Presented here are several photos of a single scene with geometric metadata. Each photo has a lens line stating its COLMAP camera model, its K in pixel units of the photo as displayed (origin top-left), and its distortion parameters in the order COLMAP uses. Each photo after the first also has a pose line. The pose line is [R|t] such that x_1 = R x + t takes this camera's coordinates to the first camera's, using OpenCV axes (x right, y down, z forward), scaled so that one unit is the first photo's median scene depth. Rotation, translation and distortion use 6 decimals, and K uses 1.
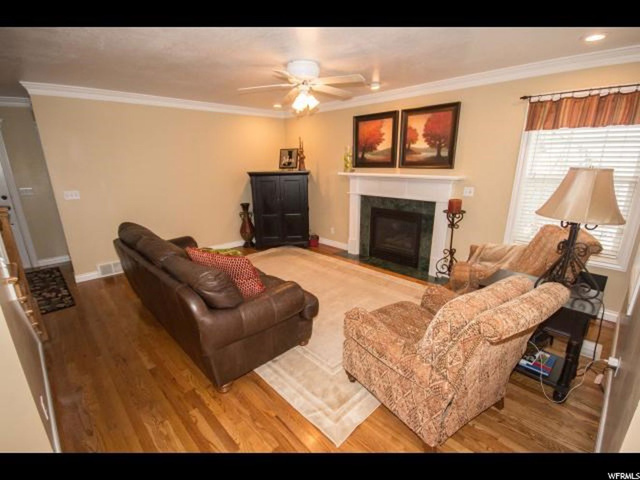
lens RADIAL K [[294.4, 0, 315.2], [0, 294.4, 245.4], [0, 0, 1]] dist [0.004089, -0.006644]
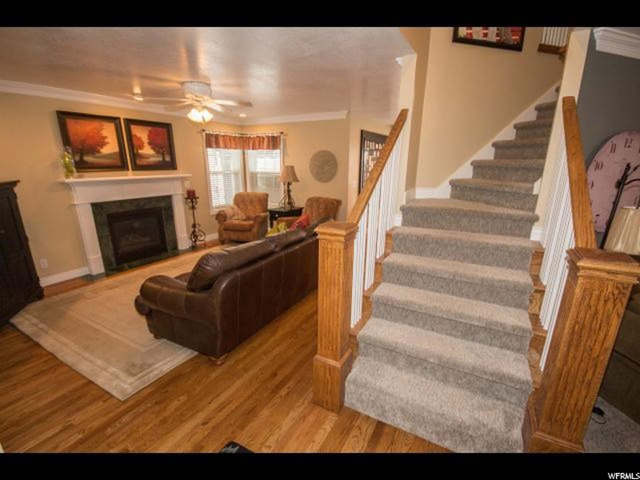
lens RADIAL K [[294.4, 0, 319.2], [0, 294.4, 245.9], [0, 0, 1]] dist [0.004089, -0.006644]
pose [[-0.280091, -0.252622, 0.926138, -1.020770], [0.269122, 0.905403, 0.328357, -0.188118], [-0.921478, 0.341213, -0.185609, 0.678540]]
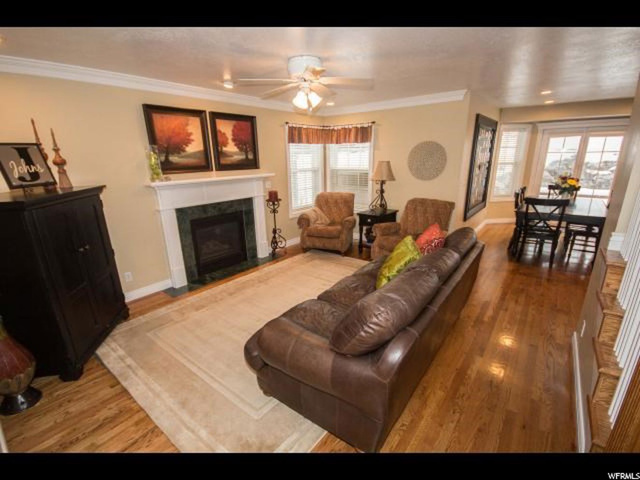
lens RADIAL K [[294.4, 0, 319.4], [0, 294.4, 245.1], [0, 0, 1]] dist [0.004089, -0.006644]
pose [[-0.129679, -0.268231, 0.954586, -0.773483], [0.301314, 0.906529, 0.295661, -0.233008], [-0.944666, 0.325971, -0.036736, 0.816826]]
